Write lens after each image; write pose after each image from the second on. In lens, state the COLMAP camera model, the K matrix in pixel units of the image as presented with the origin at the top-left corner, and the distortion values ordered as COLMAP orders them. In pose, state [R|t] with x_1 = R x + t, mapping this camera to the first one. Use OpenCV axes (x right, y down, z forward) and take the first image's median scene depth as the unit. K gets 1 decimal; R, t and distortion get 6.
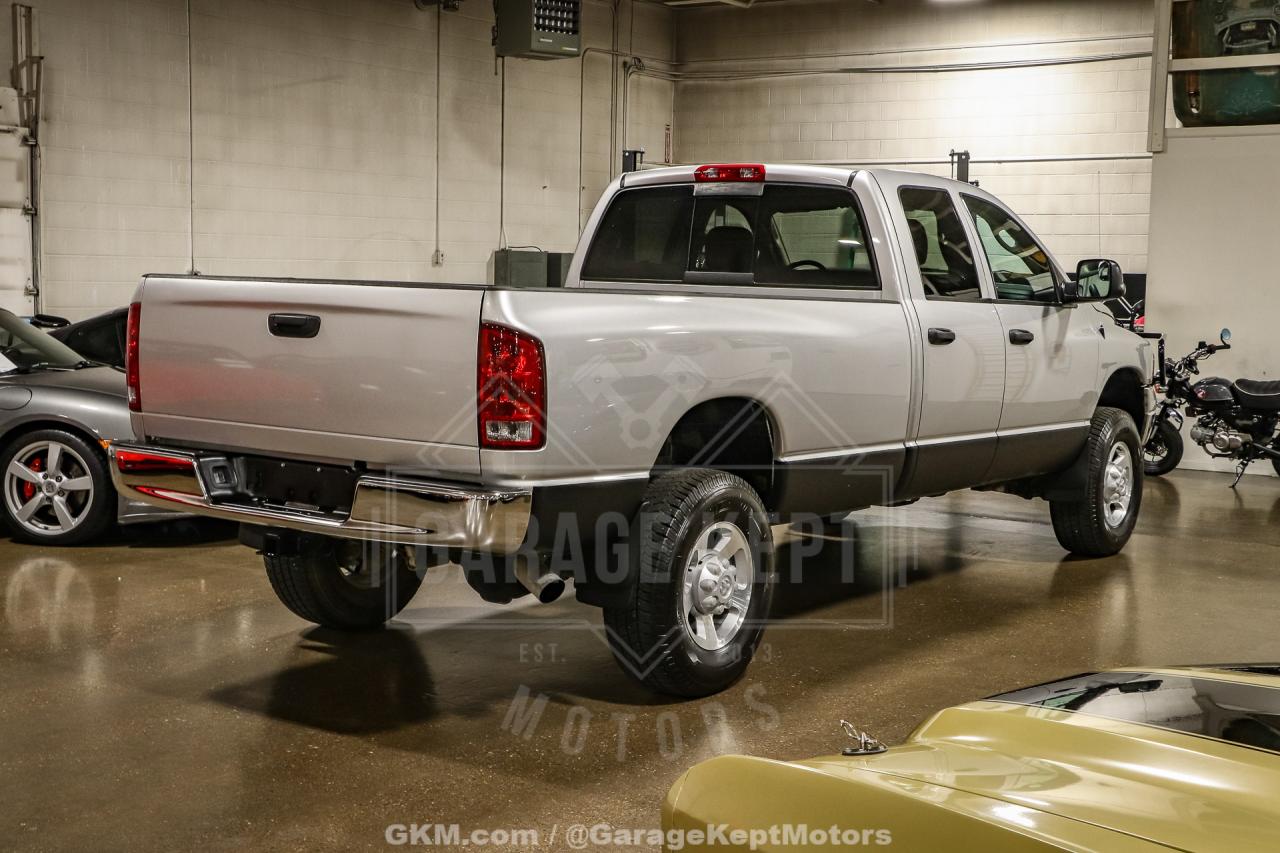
lens RADIAL K [[1738.3, 0, 642.0], [0, 1738.3, 429.8], [0, 0, 1]] dist [0.037135, 0.000000]
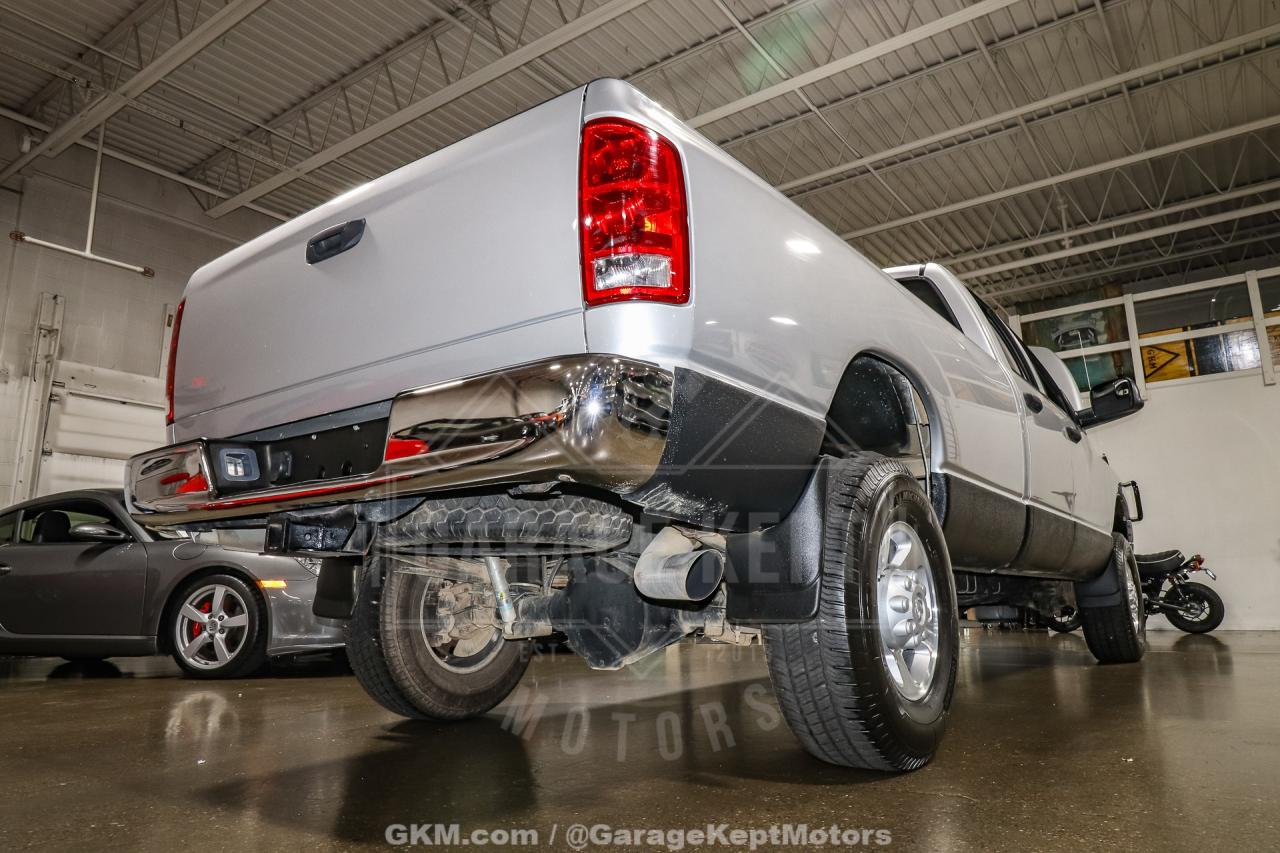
lens RADIAL K [[863.0, 0, 639.5], [0, 863.0, 422.3], [0, 0, 1]] dist [-0.000221, 0.006028]
pose [[0.998864, -0.043573, -0.019302, -0.041093], [0.036207, 0.957202, -0.287147, 0.078025], [0.030988, 0.286122, 0.957692, 0.424446]]
